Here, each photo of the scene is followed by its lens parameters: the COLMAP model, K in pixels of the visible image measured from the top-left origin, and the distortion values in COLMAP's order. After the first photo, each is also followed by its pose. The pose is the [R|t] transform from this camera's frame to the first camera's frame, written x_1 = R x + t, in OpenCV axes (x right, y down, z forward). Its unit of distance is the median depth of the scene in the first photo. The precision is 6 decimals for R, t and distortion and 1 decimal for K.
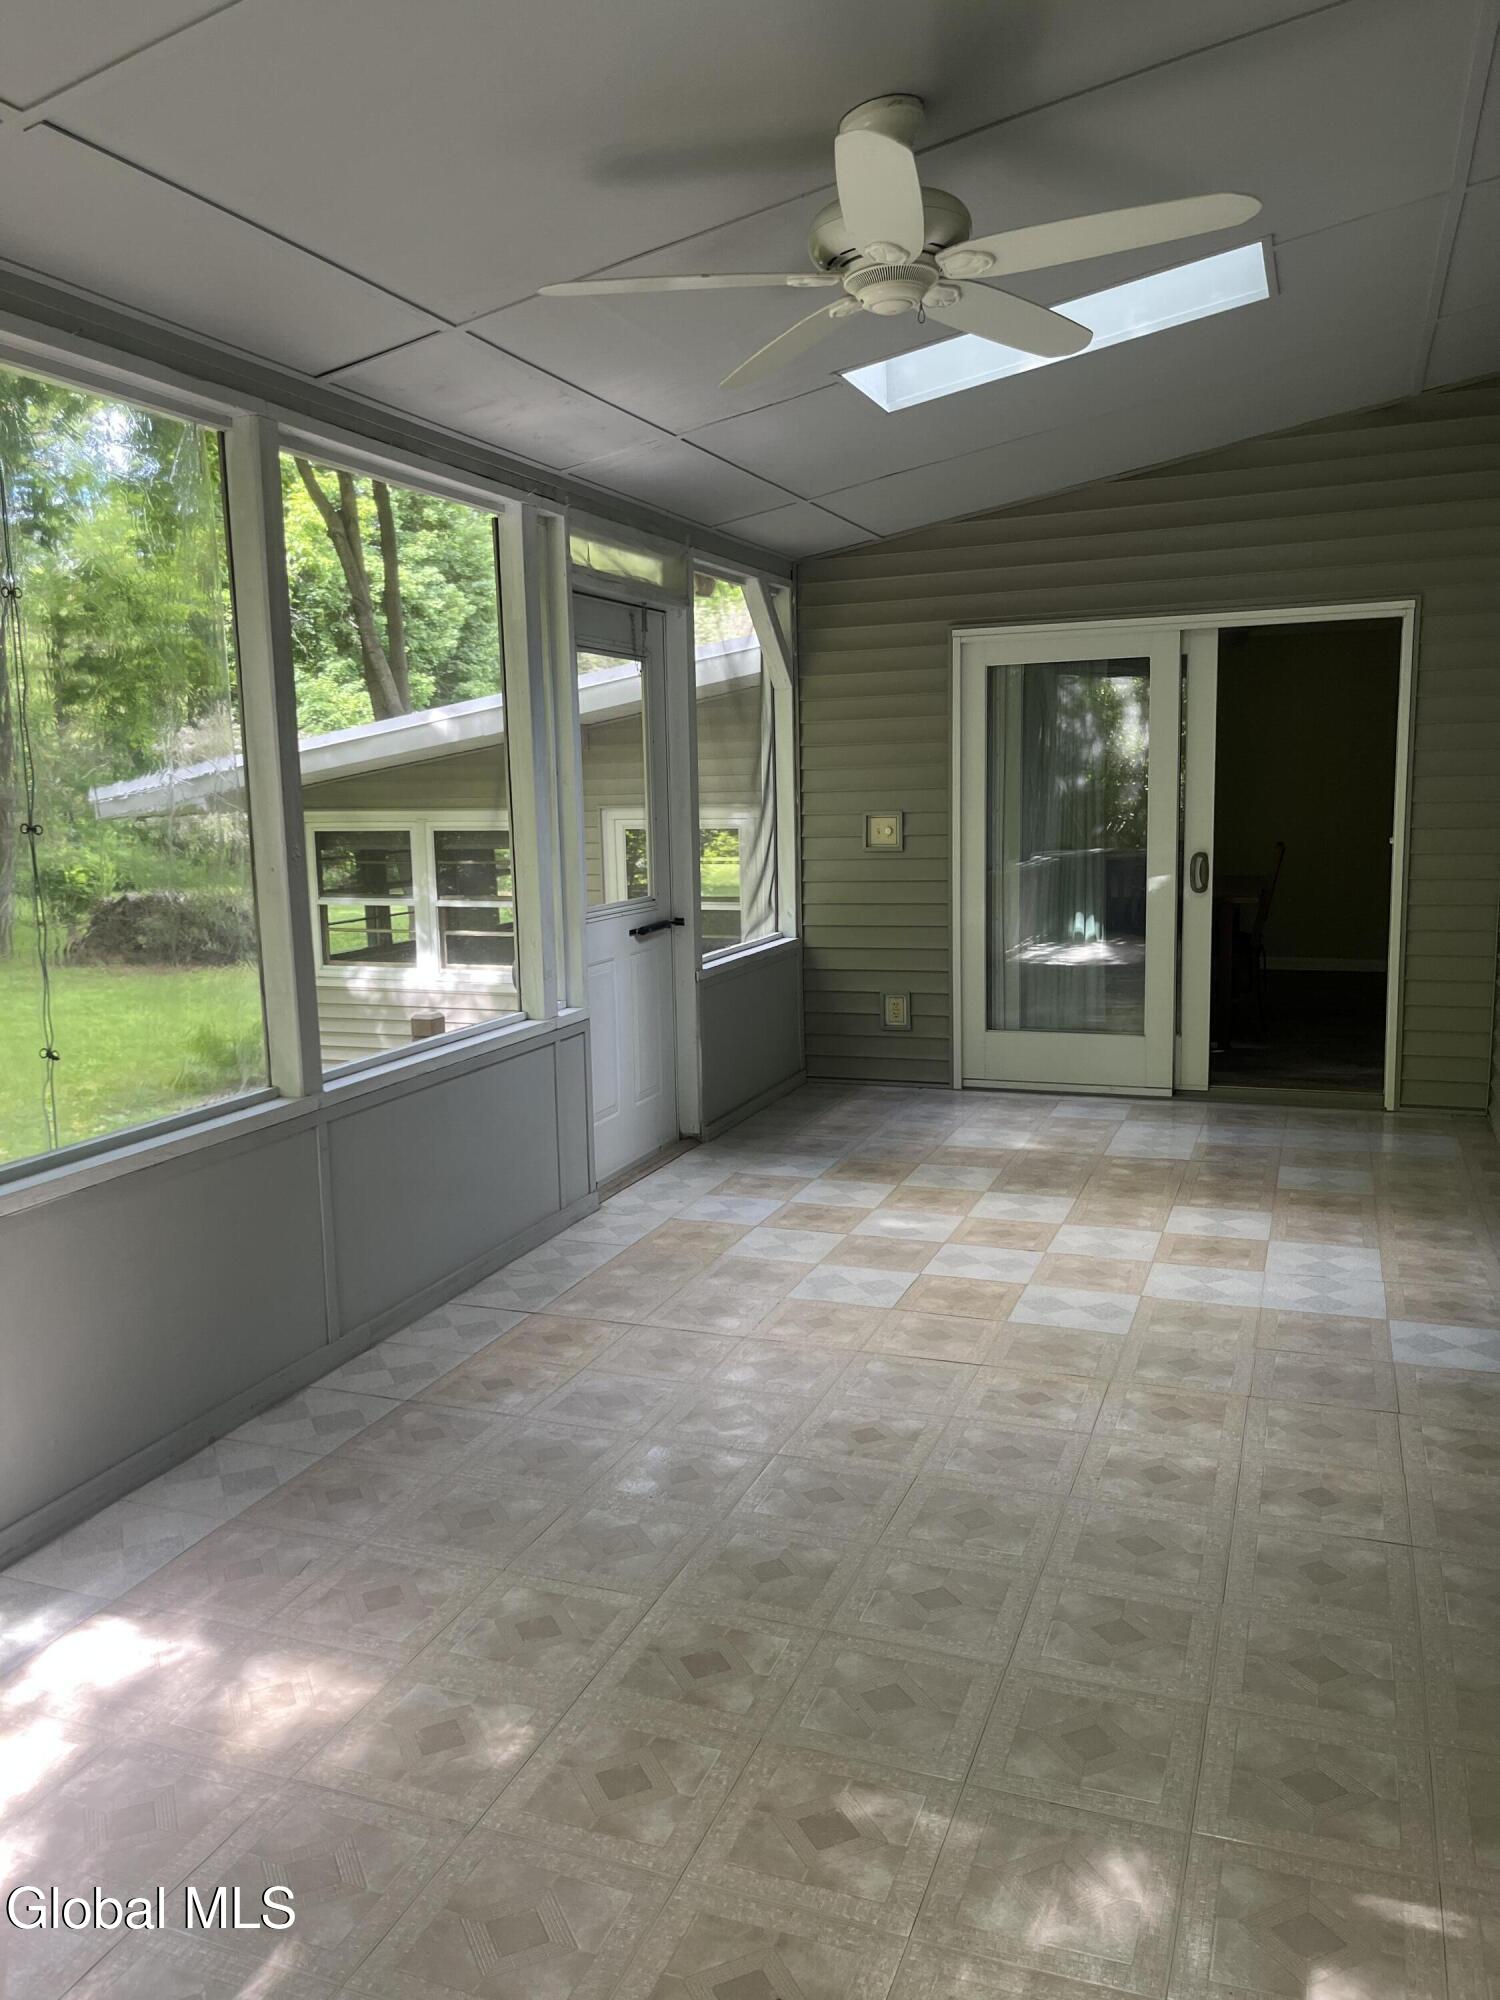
lens RADIAL K [[1534.7, 0, 748.7], [0, 1534.7, 1002.4], [0, 0, 1]] dist [-0.012248, -0.012851]
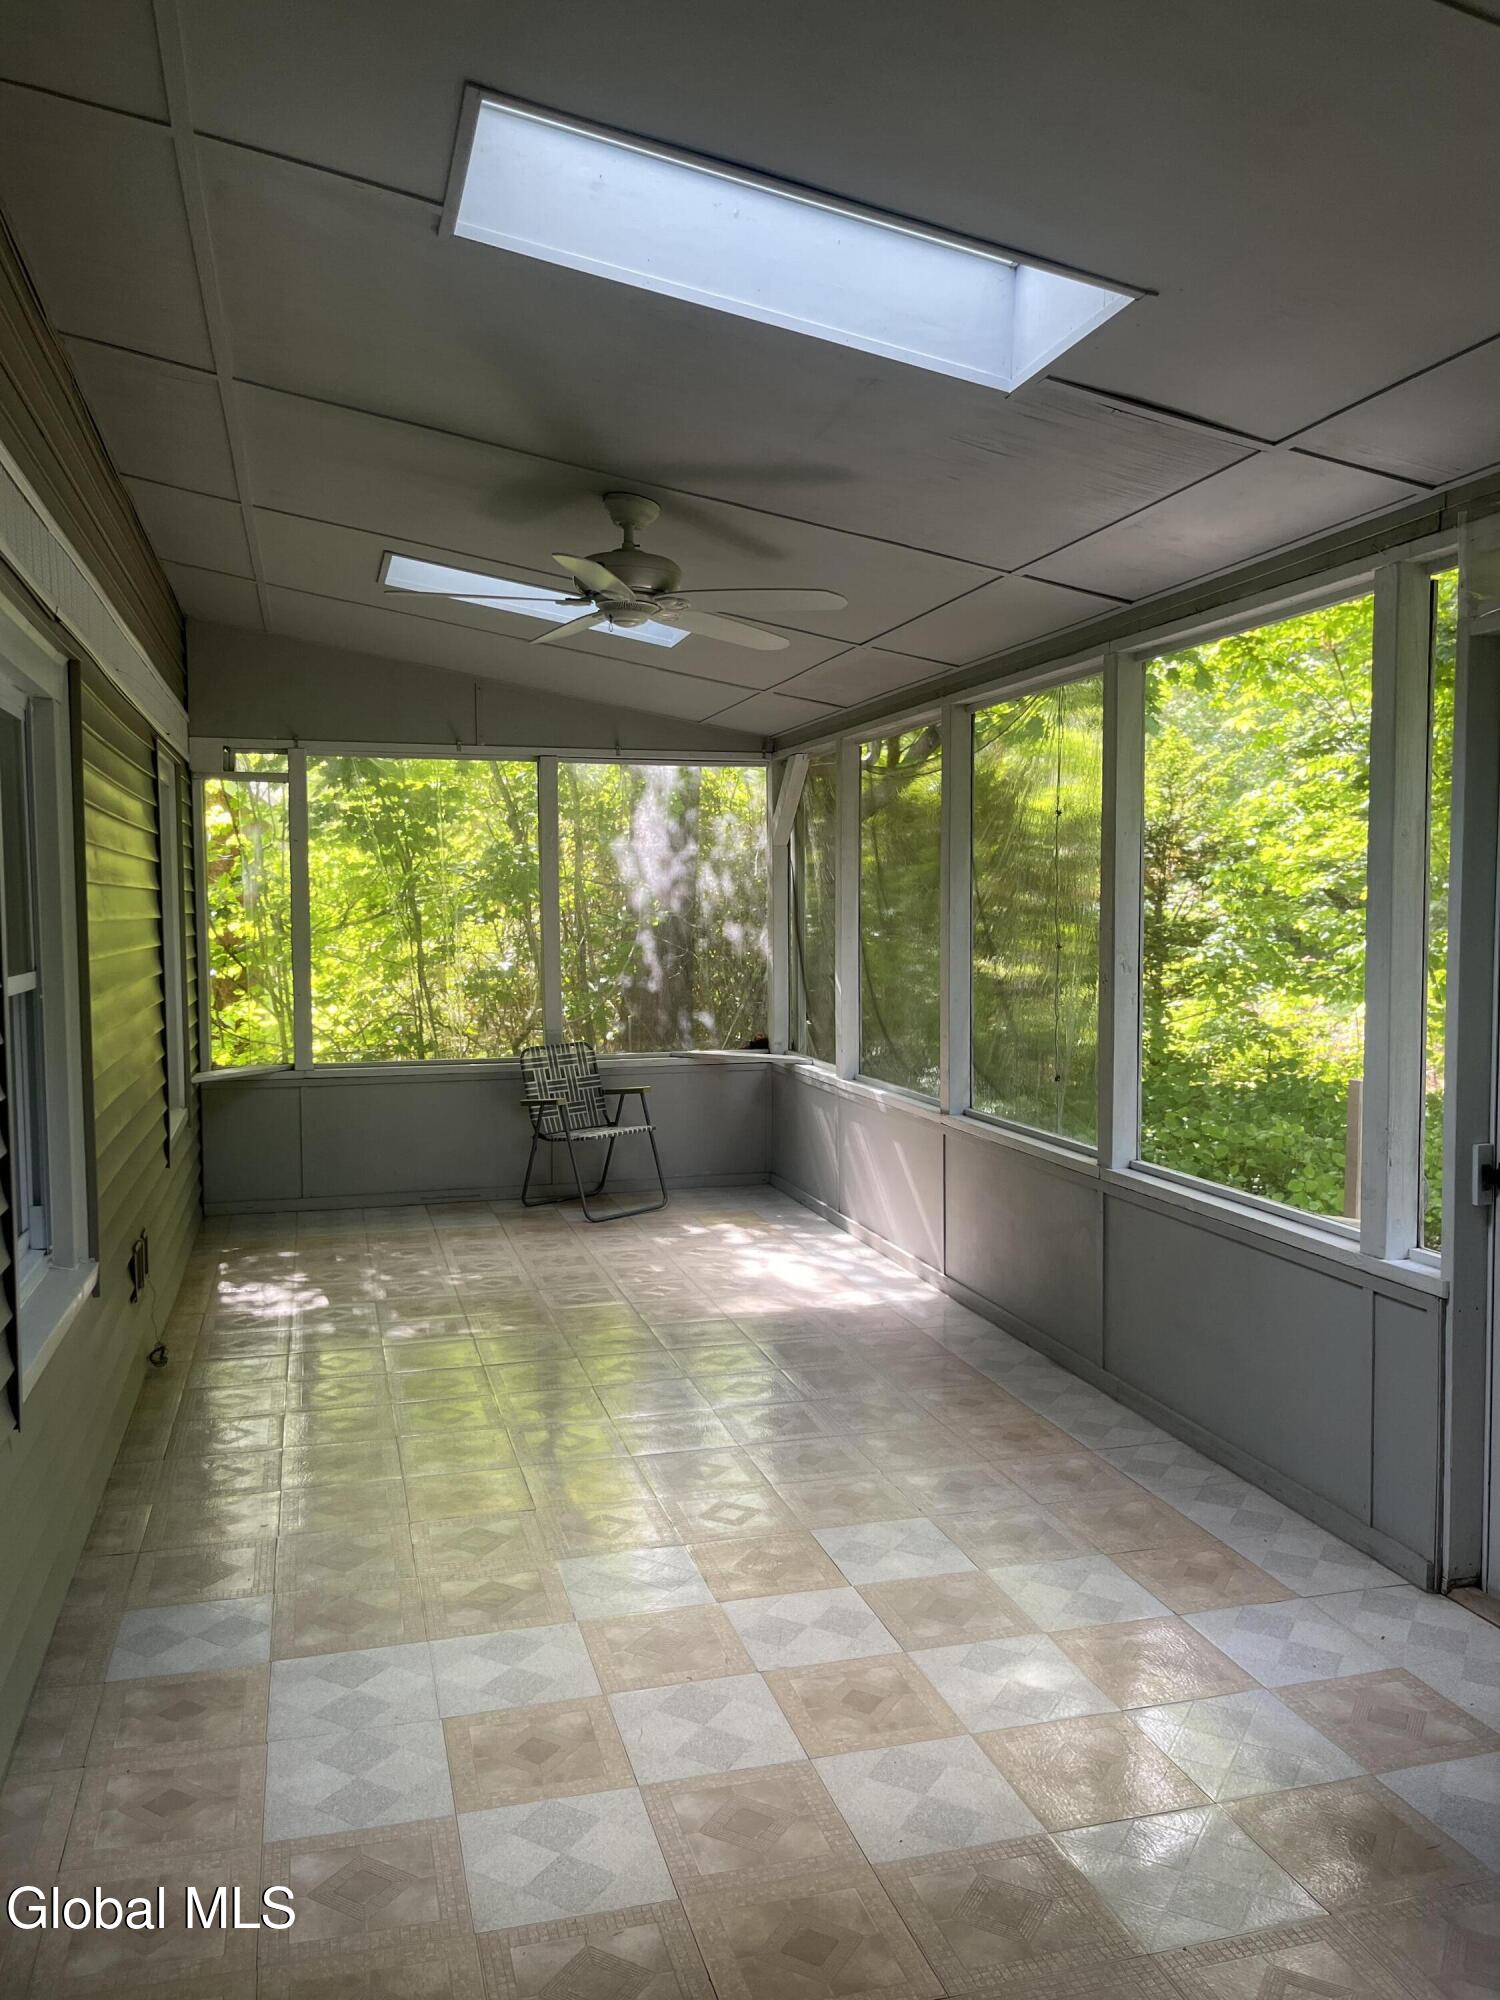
lens RADIAL K [[1534.7, 0, 749.4], [0, 1534.7, 998.9], [0, 0, 1]] dist [-0.012248, -0.012851]
pose [[-0.804654, 0.067194, -0.589929, 0.574204], [-0.061705, 0.978732, 0.195643, -0.255150], [0.590529, 0.193827, -0.783395, 1.473627]]
